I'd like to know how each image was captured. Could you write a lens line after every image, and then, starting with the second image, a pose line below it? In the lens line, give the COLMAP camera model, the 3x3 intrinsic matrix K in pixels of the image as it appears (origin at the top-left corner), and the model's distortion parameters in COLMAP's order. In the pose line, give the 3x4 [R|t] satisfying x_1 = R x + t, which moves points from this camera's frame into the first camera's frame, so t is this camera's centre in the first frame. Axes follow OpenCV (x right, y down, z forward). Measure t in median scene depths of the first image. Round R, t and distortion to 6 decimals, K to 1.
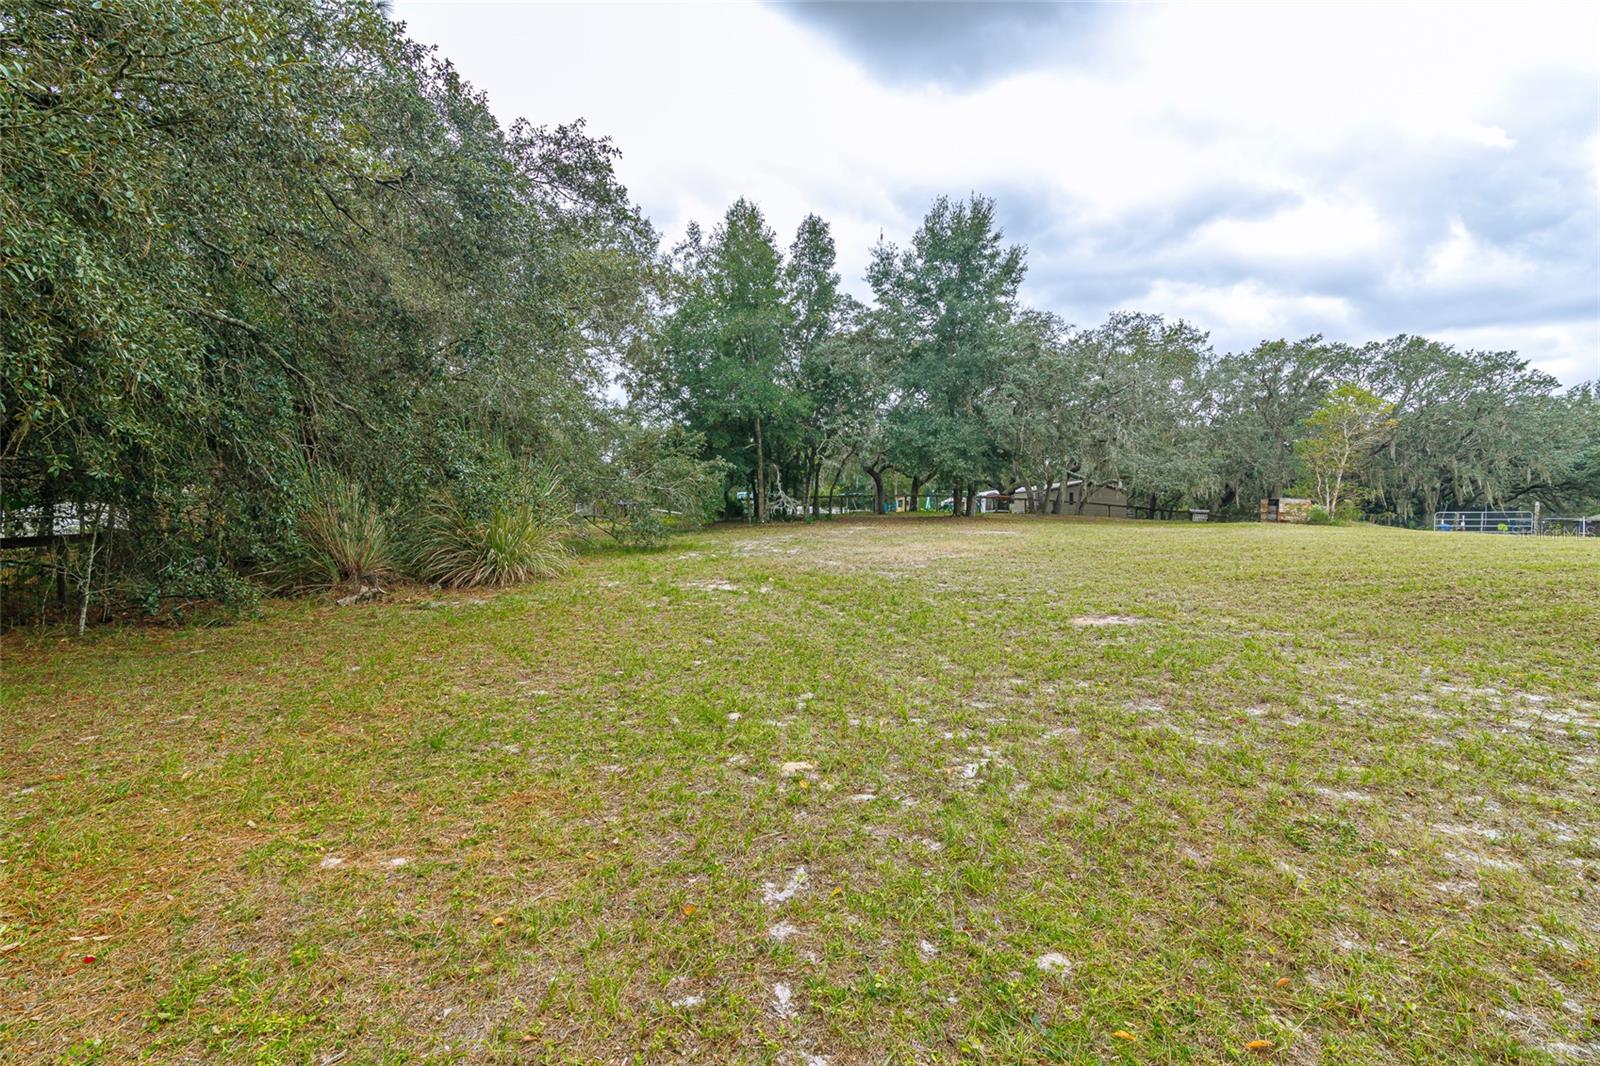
lens RADIAL K [[722.3, 0, 800.9], [0, 722.3, 535.9], [0, 0, 1]] dist [0.001860, -0.000874]
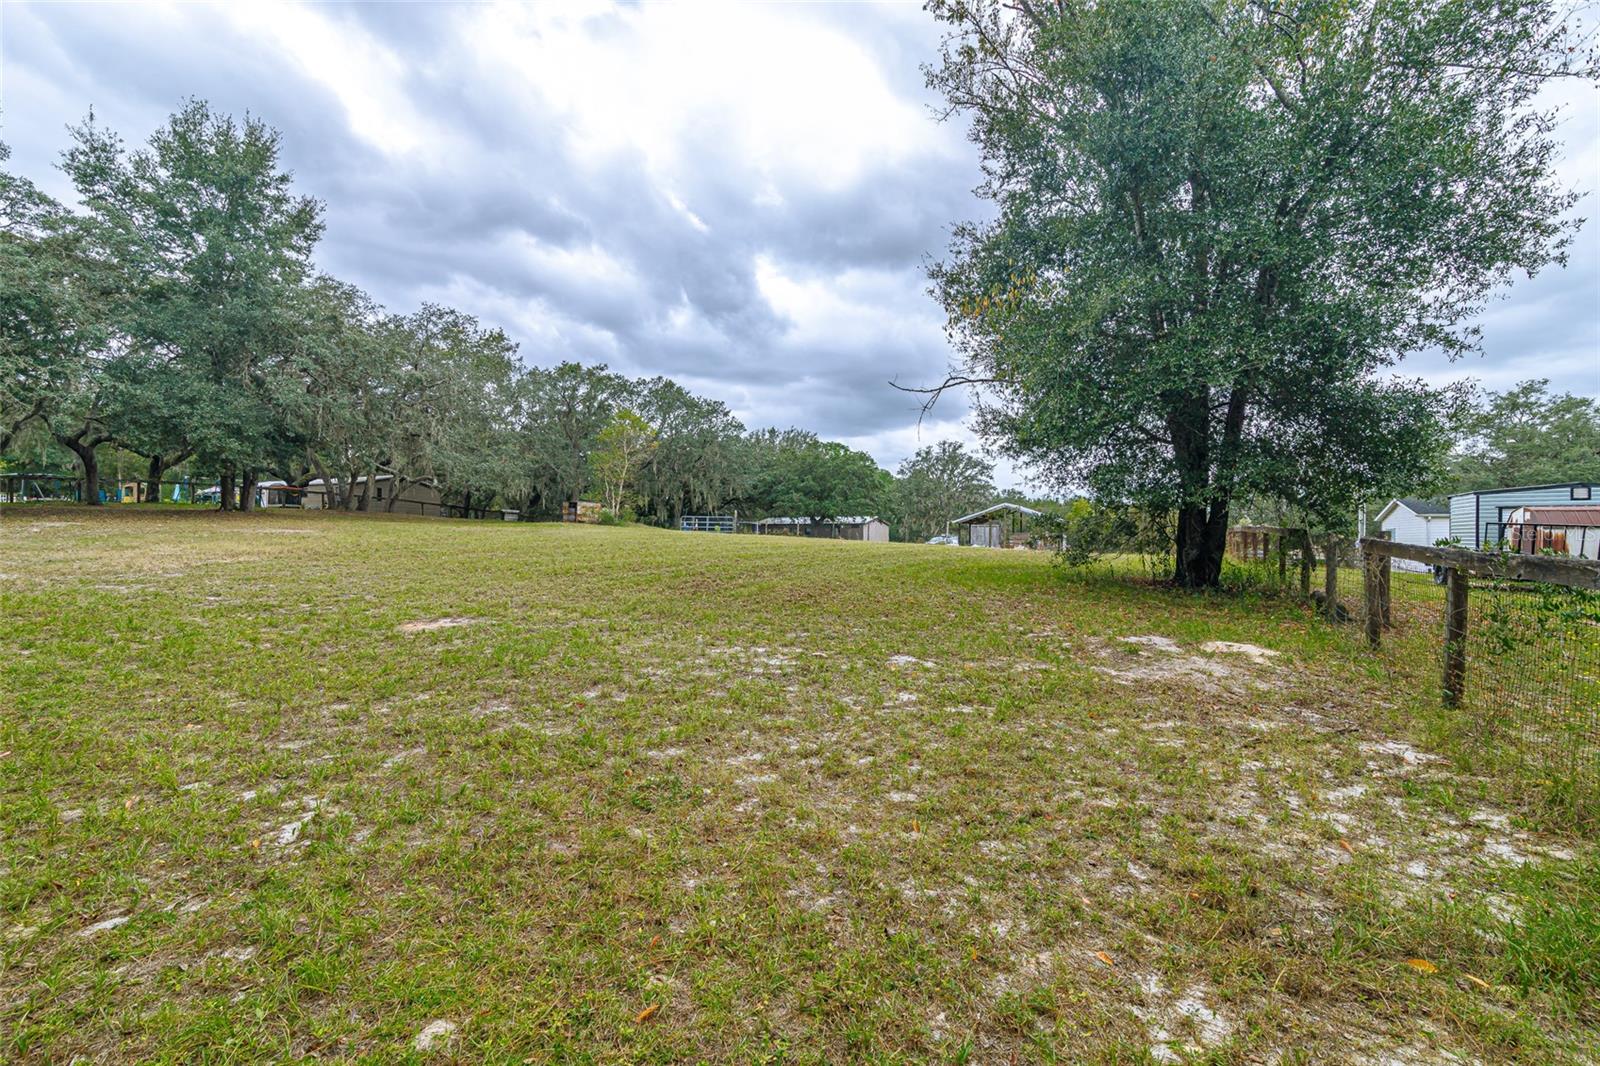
lens RADIAL K [[722.3, 0, 796.5], [0, 722.3, 537.5], [0, 0, 1]] dist [0.001860, -0.000874]
pose [[0.633890, -0.004518, 0.773410, -0.008260], [0.001768, 0.999989, 0.004392, 0.000664], [-0.773421, -0.001416, 0.633891, 0.030887]]
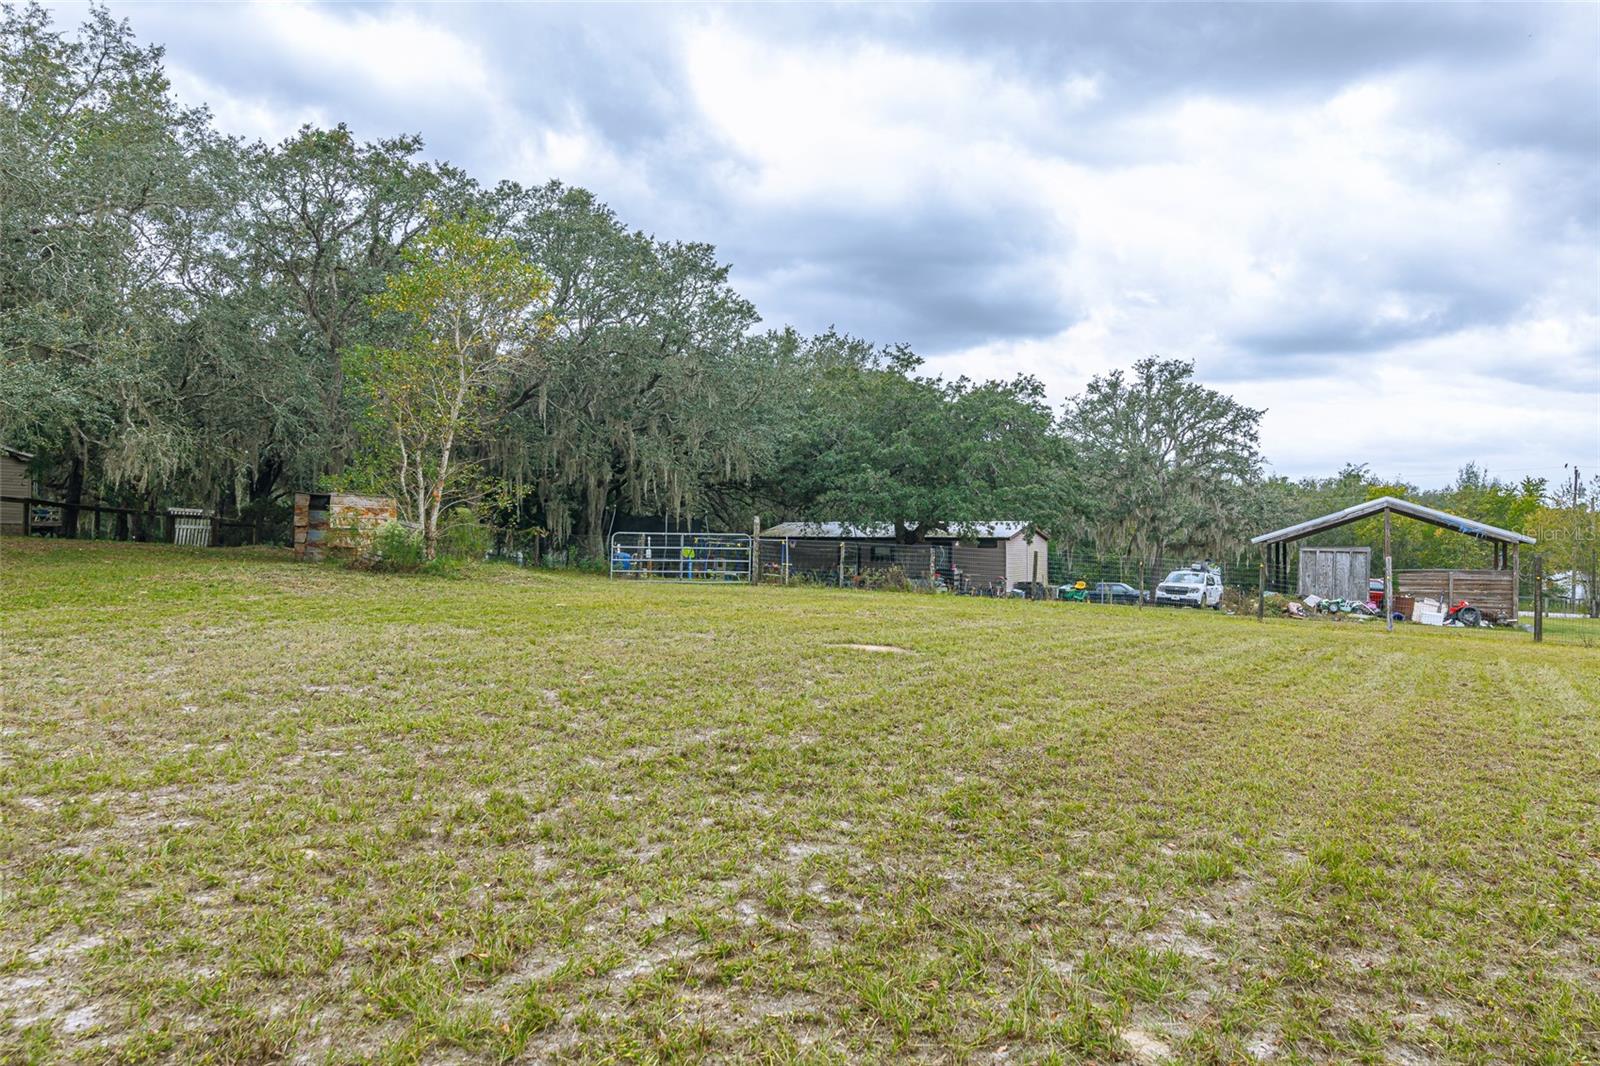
lens RADIAL K [[1225.1, 0, 801.0], [0, 1225.1, 528.4], [0, 0, 1]] dist [-0.006598, -0.003185]
pose [[0.615292, 0.004708, 0.788285, 1.134489], [0.000645, 0.999979, -0.006476, -0.114902], [-0.788299, 0.004493, 0.615276, 1.464727]]
